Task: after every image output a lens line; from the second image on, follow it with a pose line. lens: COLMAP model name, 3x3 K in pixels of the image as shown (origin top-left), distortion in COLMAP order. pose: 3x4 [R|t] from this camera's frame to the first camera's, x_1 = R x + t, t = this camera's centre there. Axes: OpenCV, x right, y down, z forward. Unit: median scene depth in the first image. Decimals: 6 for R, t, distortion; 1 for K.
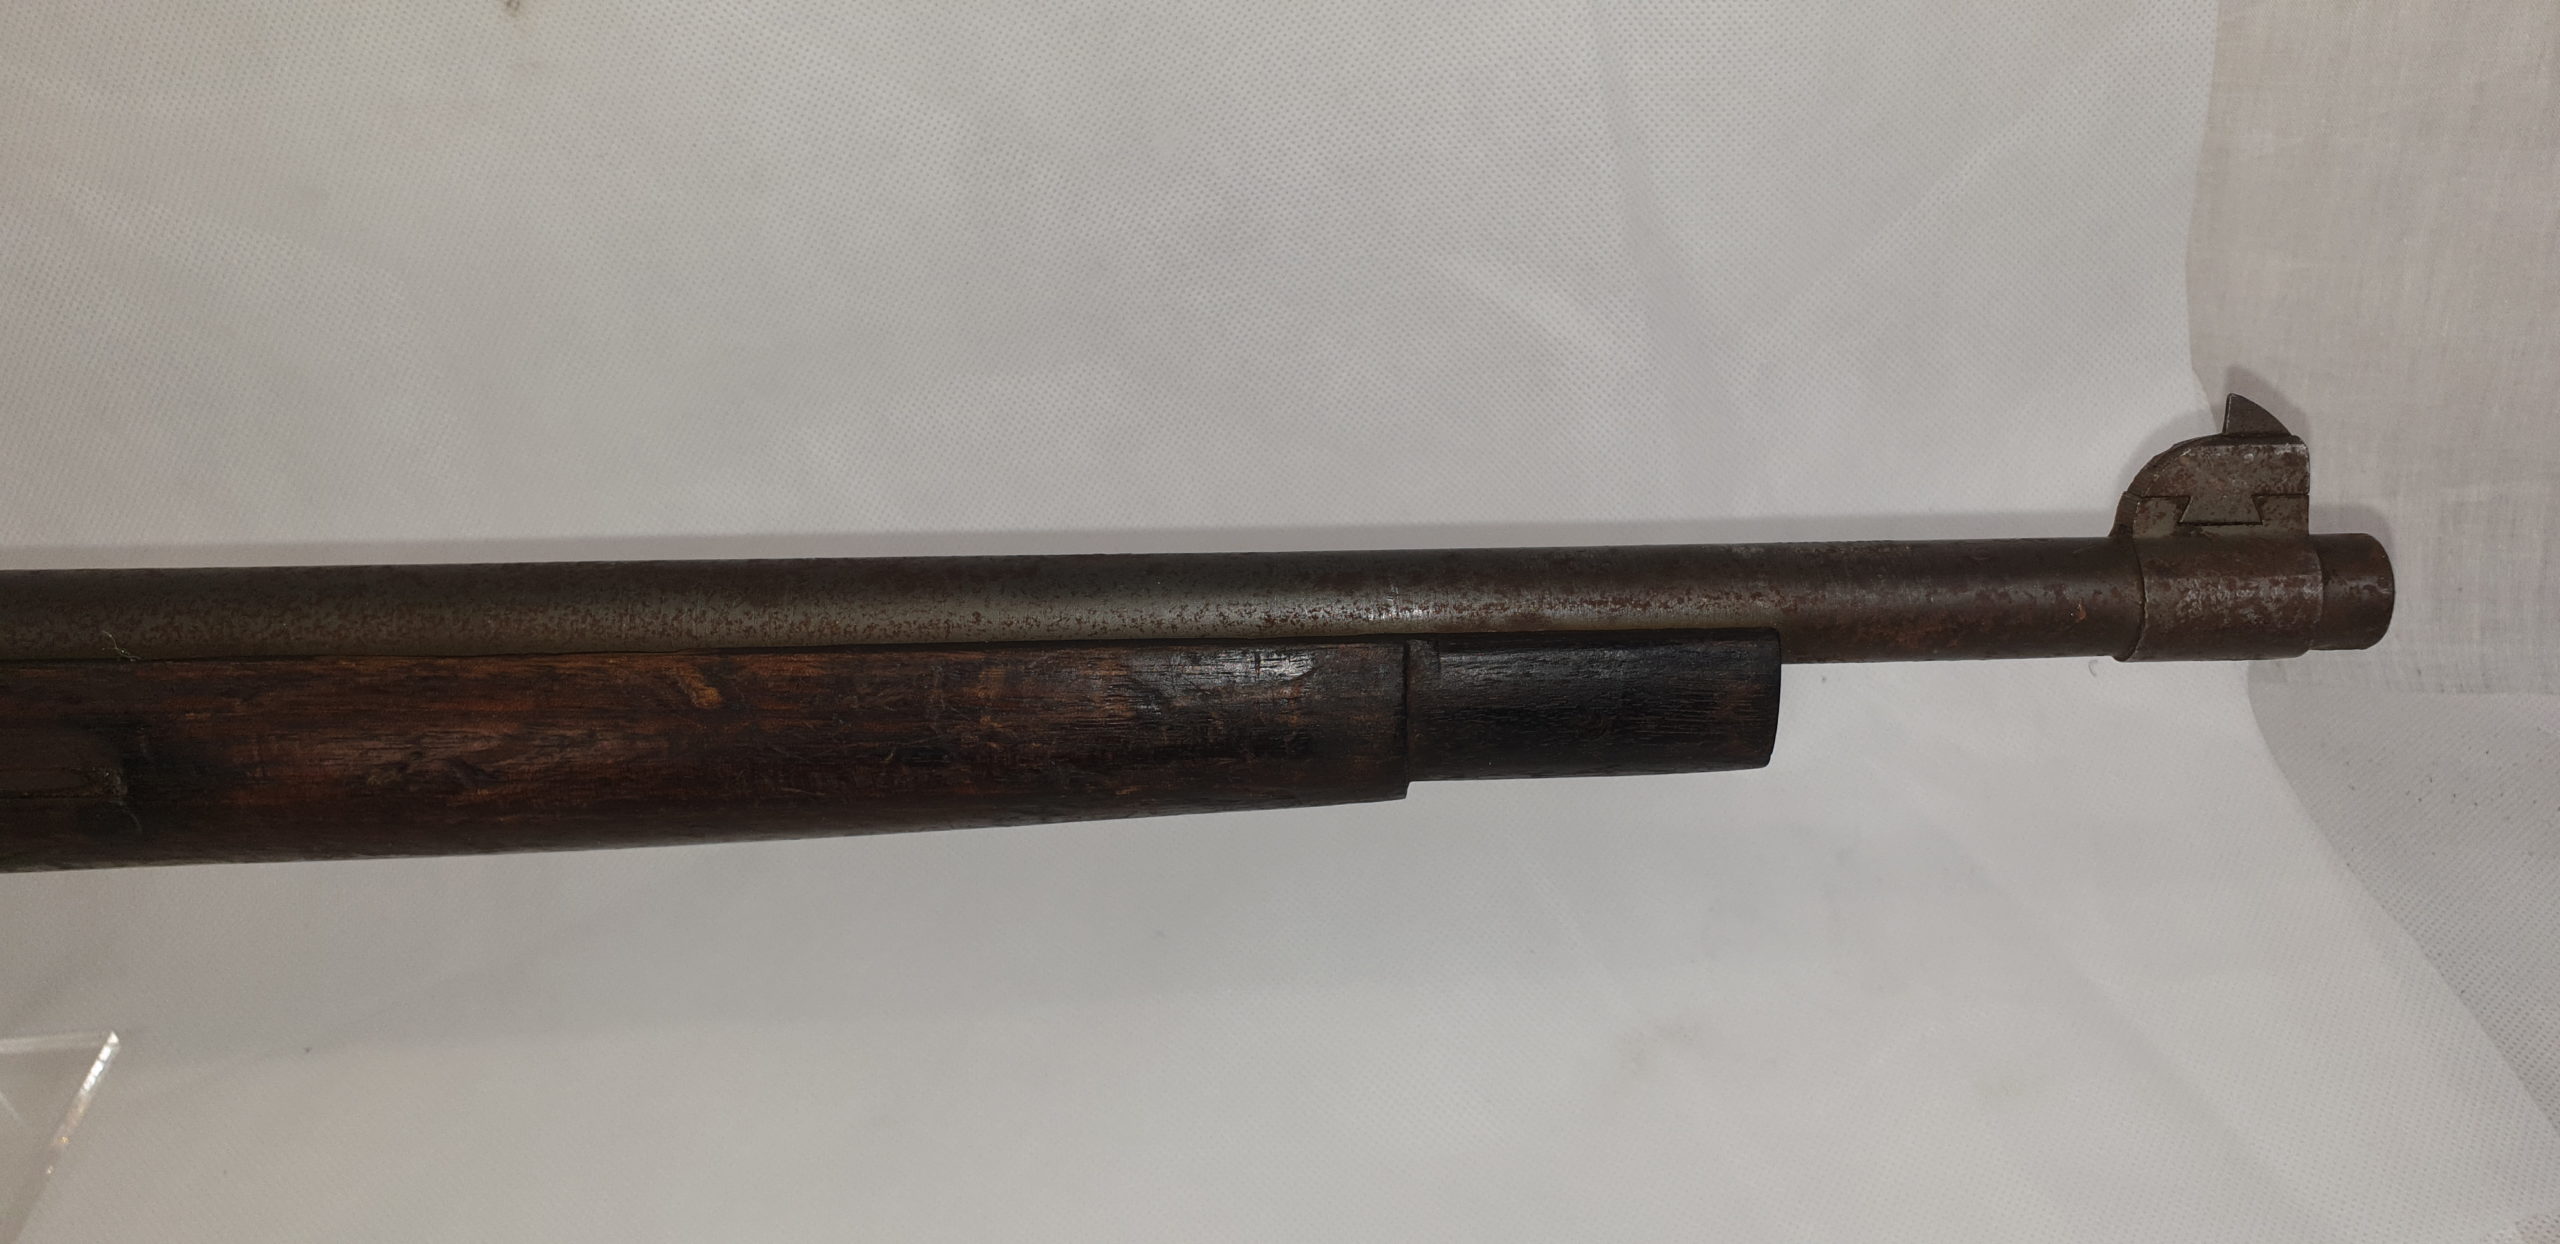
lens RADIAL K [[1817.8, 0, 1351.9], [0, 1817.8, 541.8], [0, 0, 1]] dist [0.003849, 0.002720]
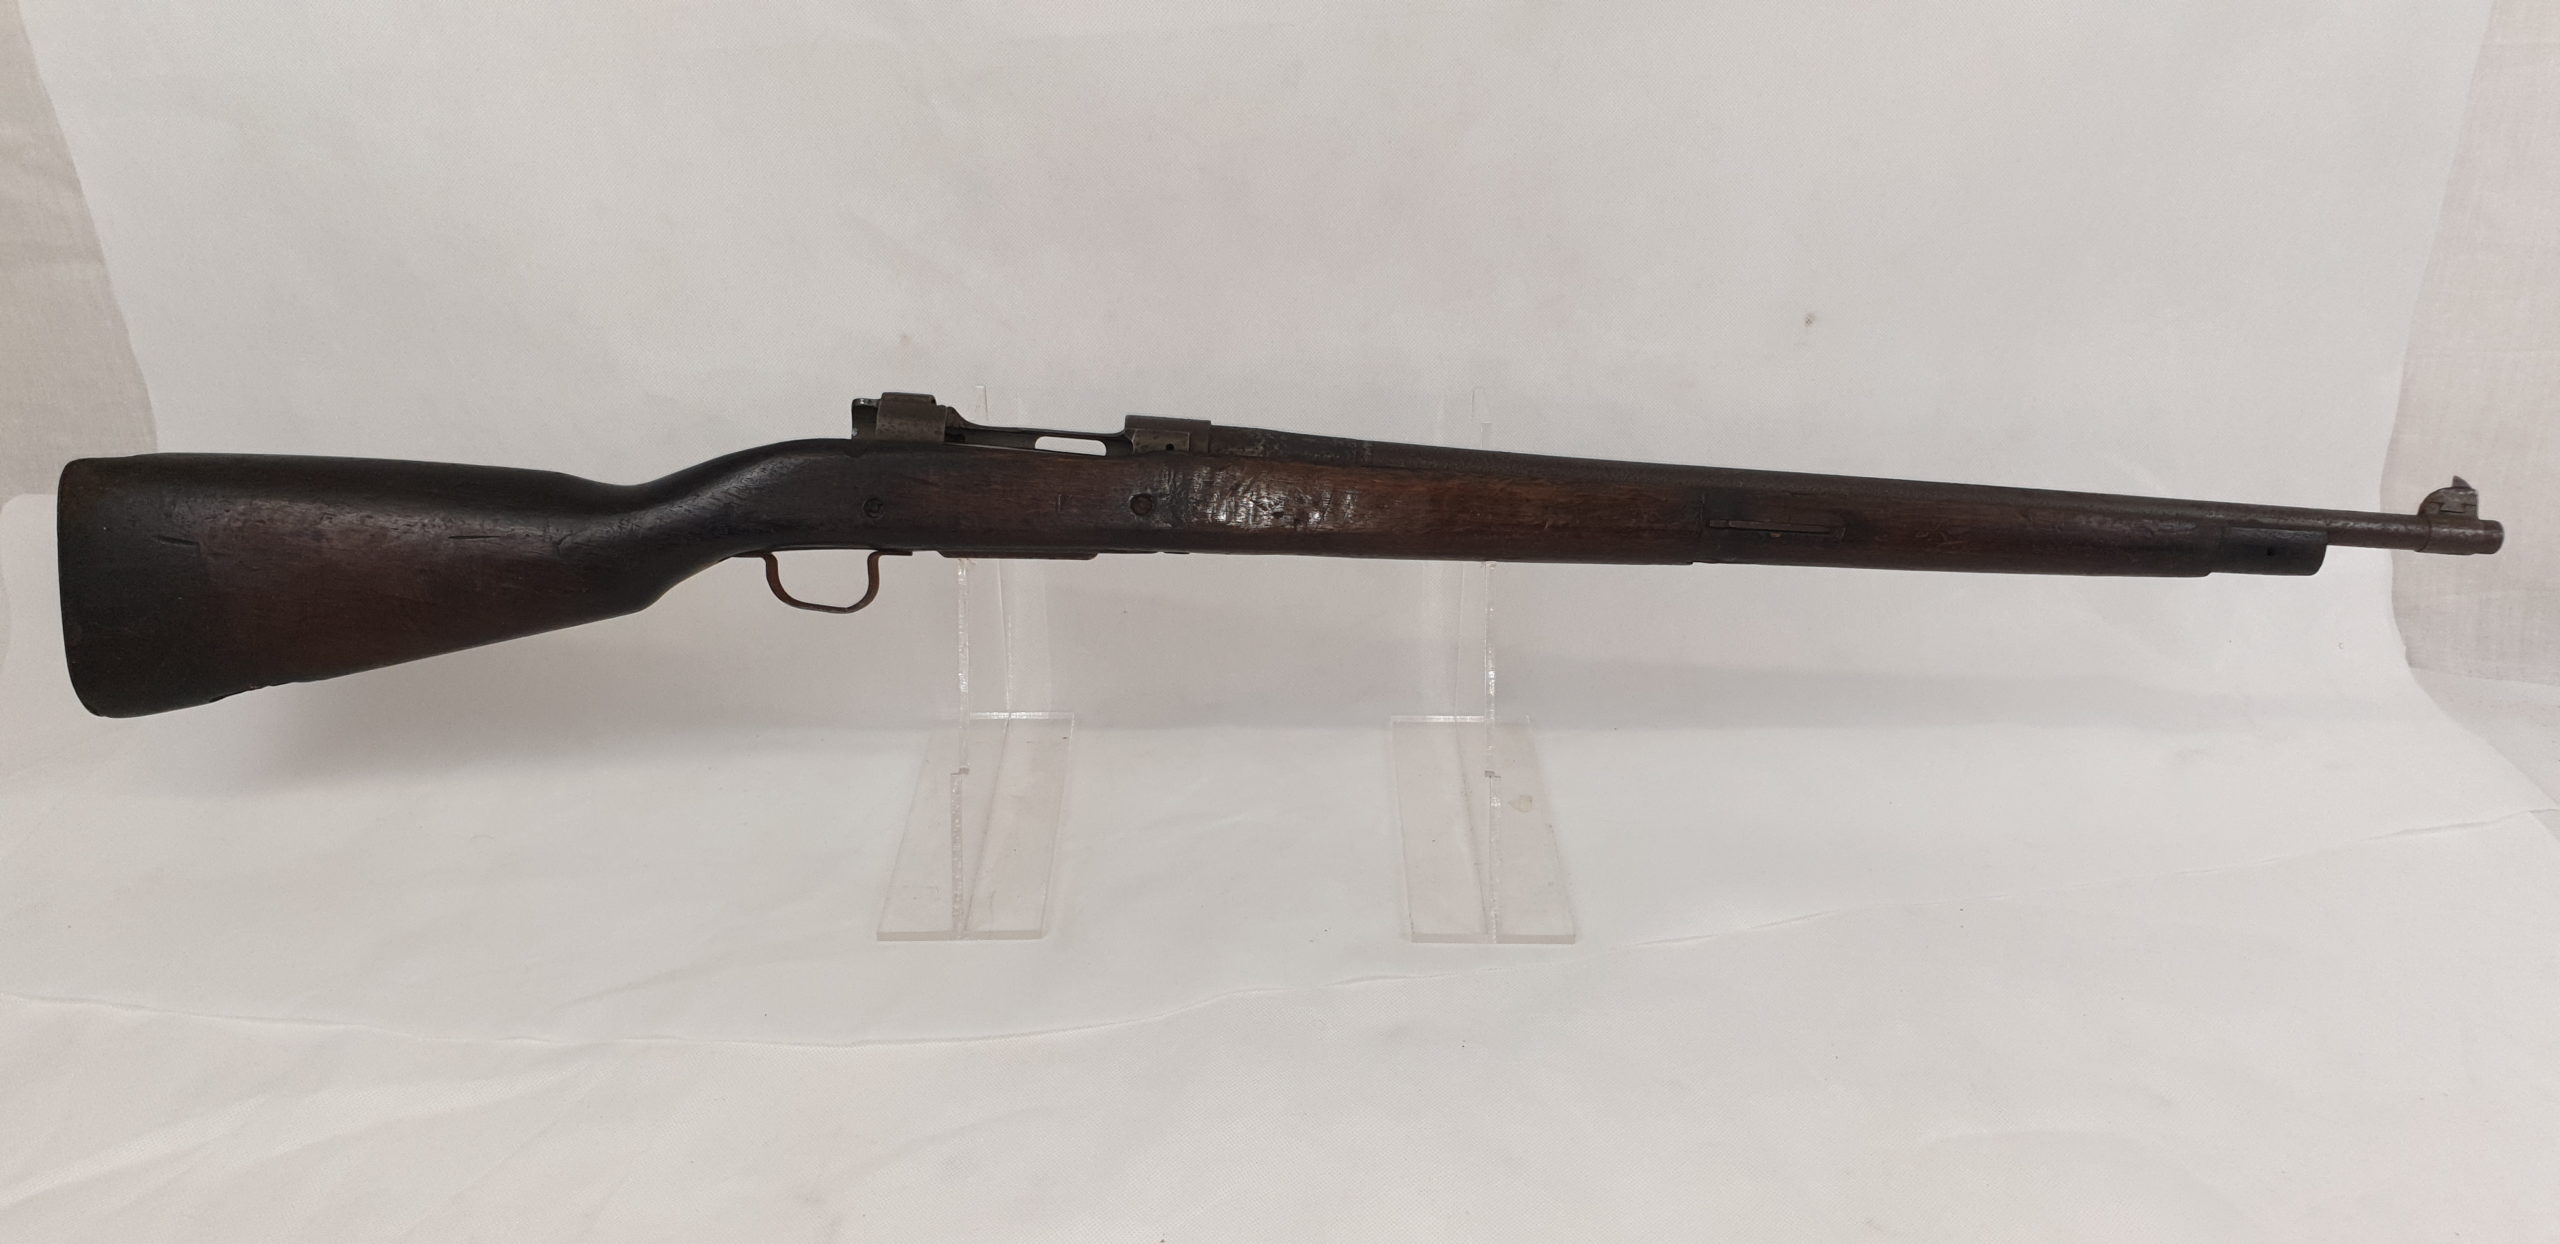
lens RADIAL K [[1789.4, 0, 1280.0], [0, 1789.4, 622.0], [0, 0, 1]] dist [0.014258, 0.000087]
pose [[0.996075, 0.088346, 0.005499, -1.730008], [-0.086260, 0.982745, -0.163621, 0.939907], [-0.019859, 0.162504, 0.986508, -2.282544]]
